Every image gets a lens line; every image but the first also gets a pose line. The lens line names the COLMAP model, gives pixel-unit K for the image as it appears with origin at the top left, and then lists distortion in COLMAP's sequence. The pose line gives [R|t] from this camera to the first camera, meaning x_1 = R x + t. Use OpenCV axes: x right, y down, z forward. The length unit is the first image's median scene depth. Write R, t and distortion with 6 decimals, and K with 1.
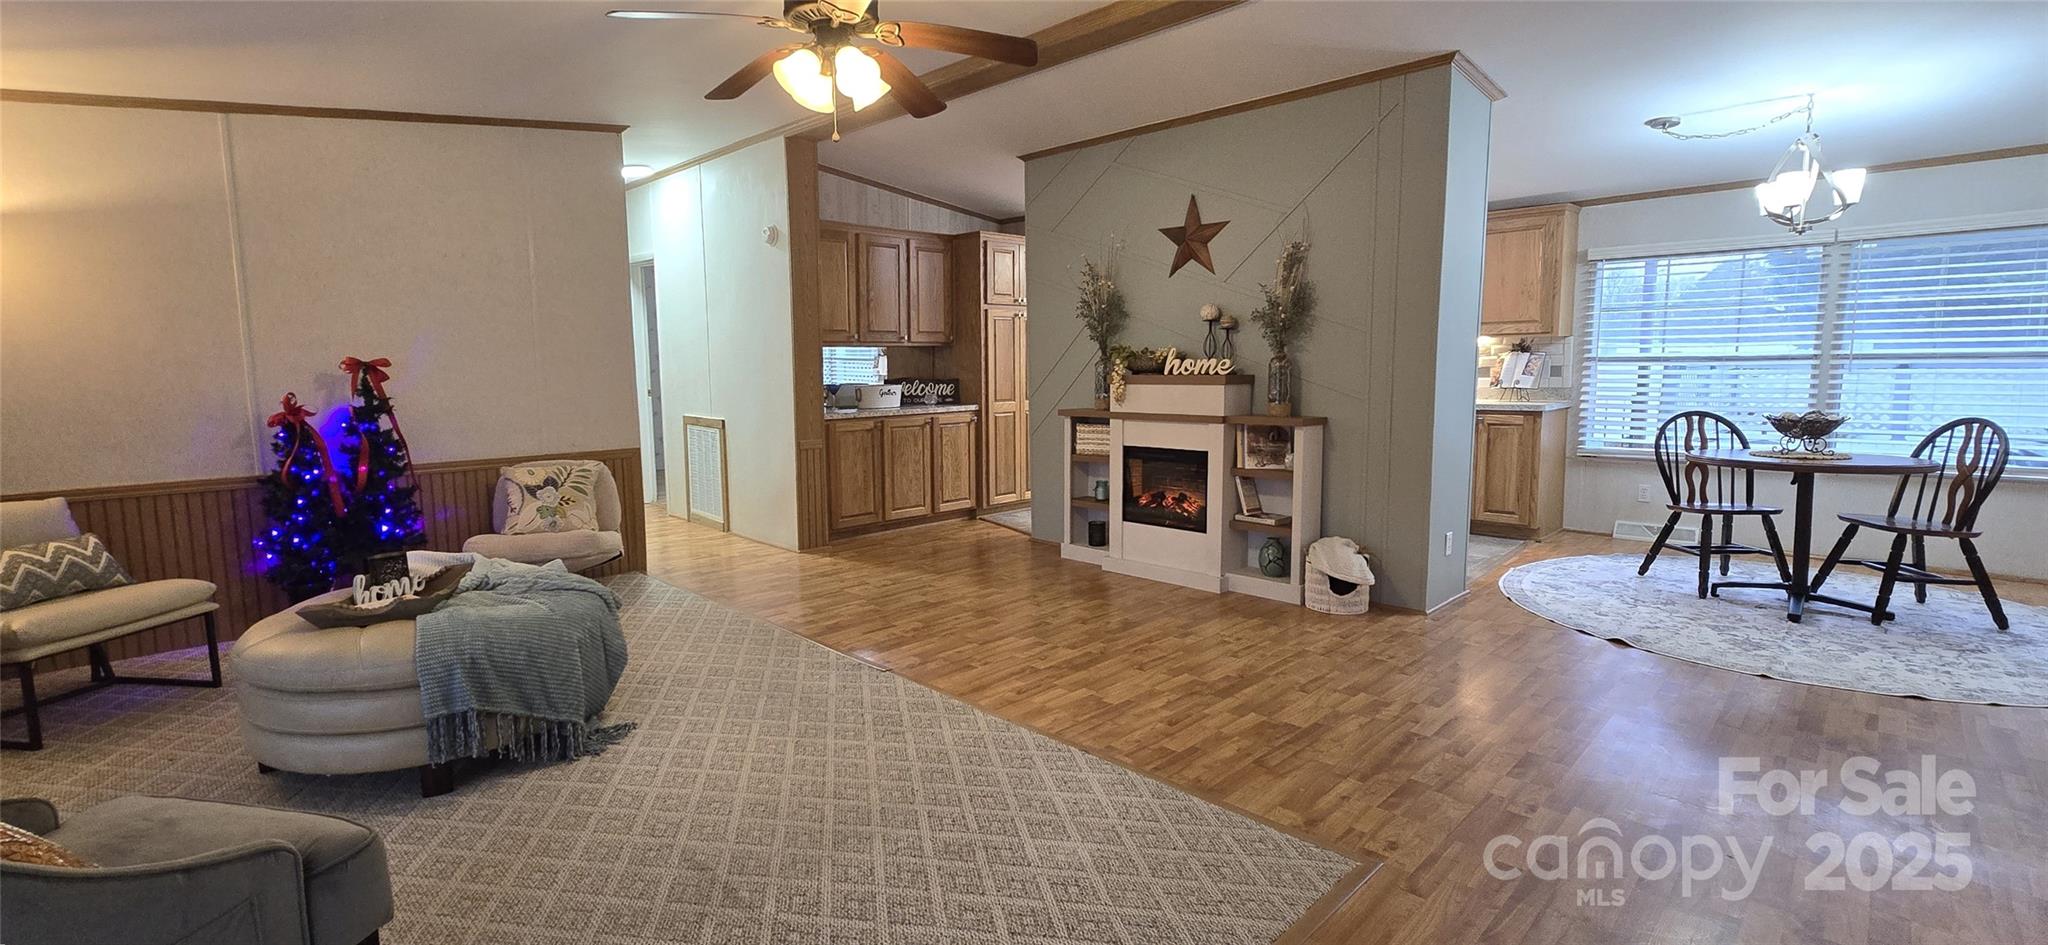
lens RADIAL K [[890.2, 0, 1018.9], [0, 890.2, 458.3], [0, 0, 1]] dist [-0.001791, -0.000259]
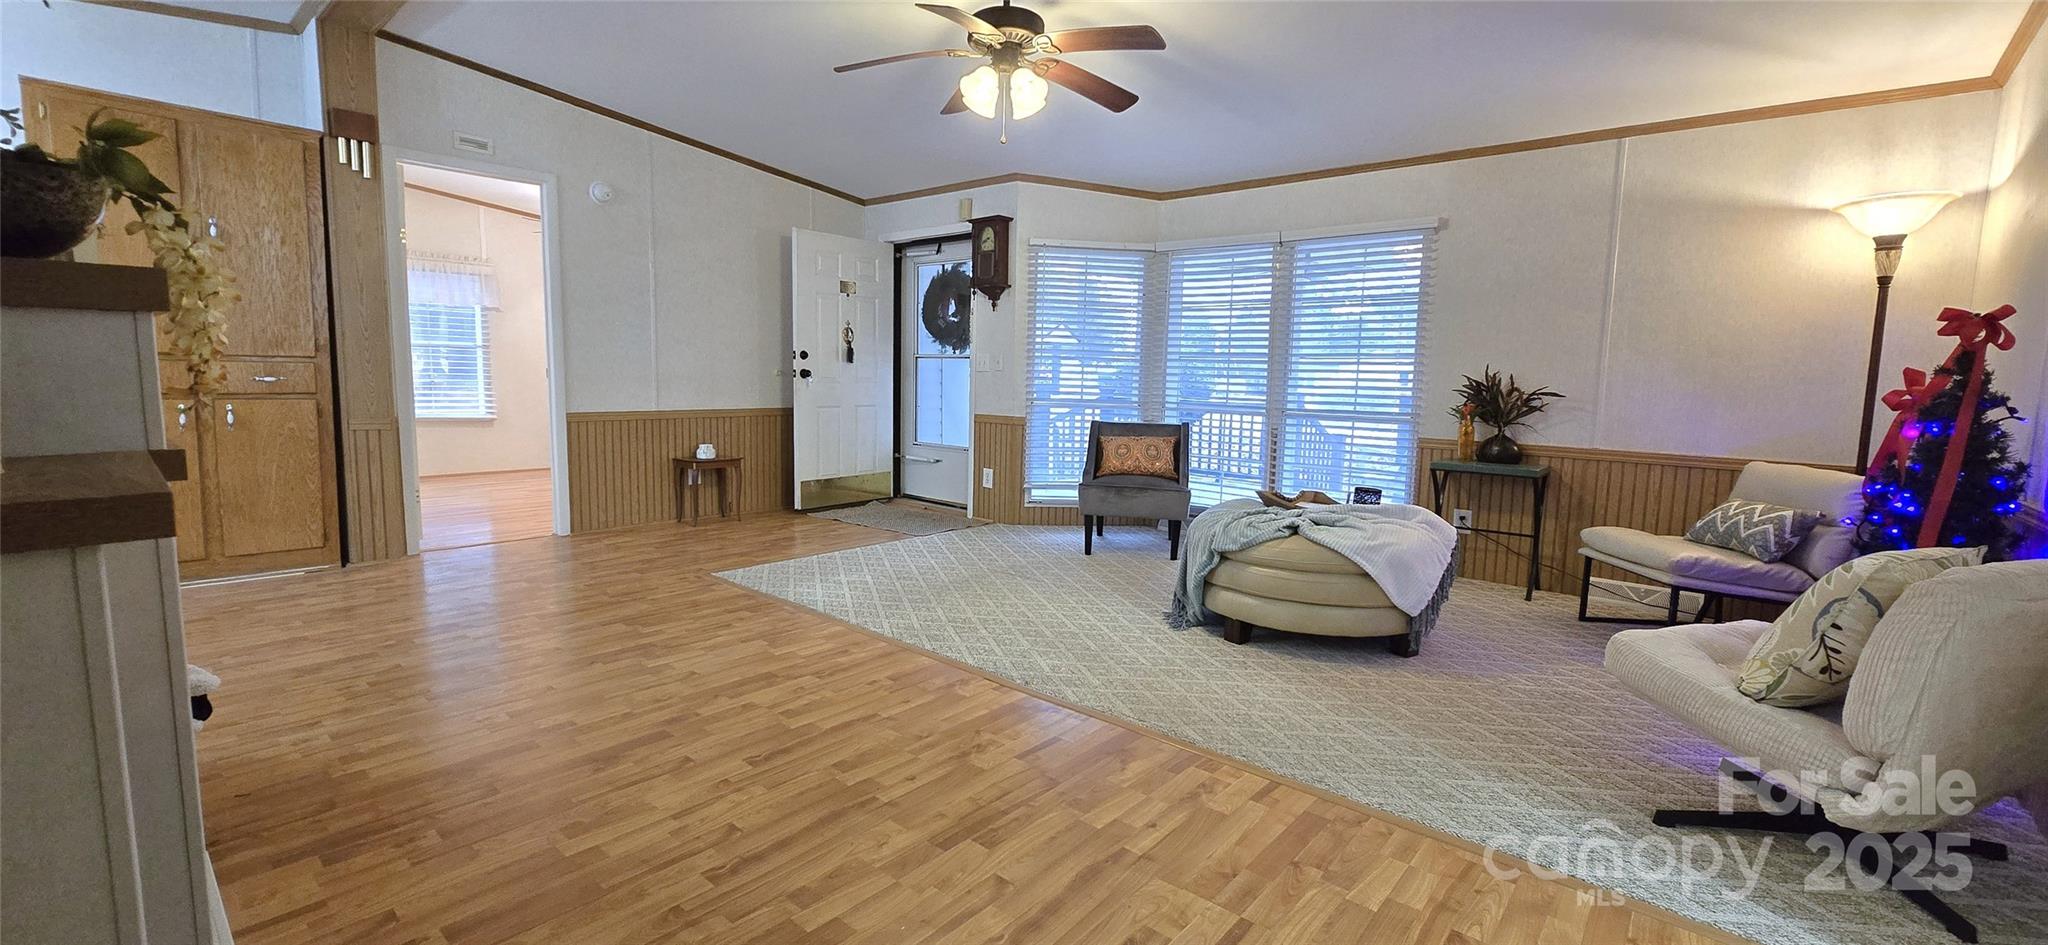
lens RADIAL K [[836.1, 0, 1019.1], [0, 836.1, 467.6], [0, 0, 1]] dist [-0.000847, 0.000195]
pose [[-0.997411, -0.003469, -0.071833, -0.109135], [-0.019003, 0.976049, 0.216721, -0.126656], [0.069360, 0.217525, -0.973587, 1.629399]]
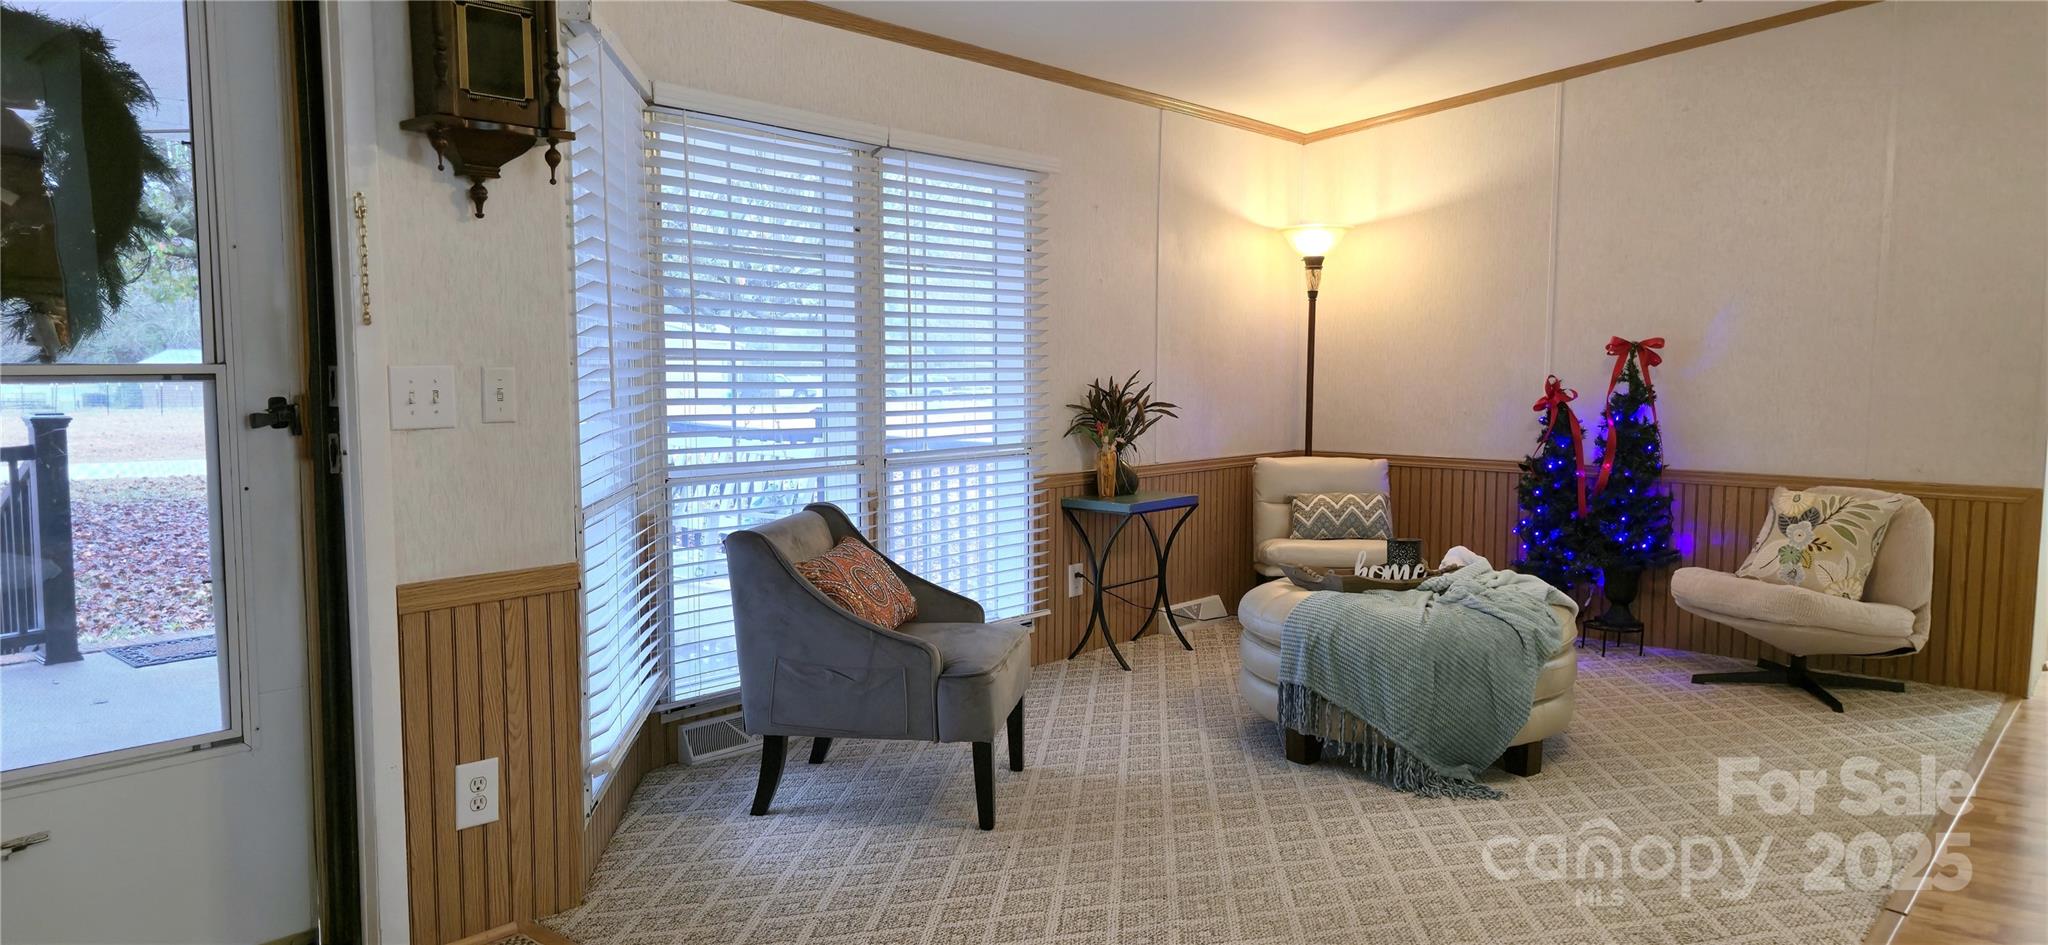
lens RADIAL K [[1352.7, 0, 1030.7], [0, 1352.7, 478.6], [0, 0, 1]] dist [0.045959, 0.000822]
pose [[0.090125, 0.104005, -0.990485, 0.565310], [-0.112717, 0.989207, 0.093615, -0.039528], [0.989531, 0.103207, 0.100875, 0.337616]]
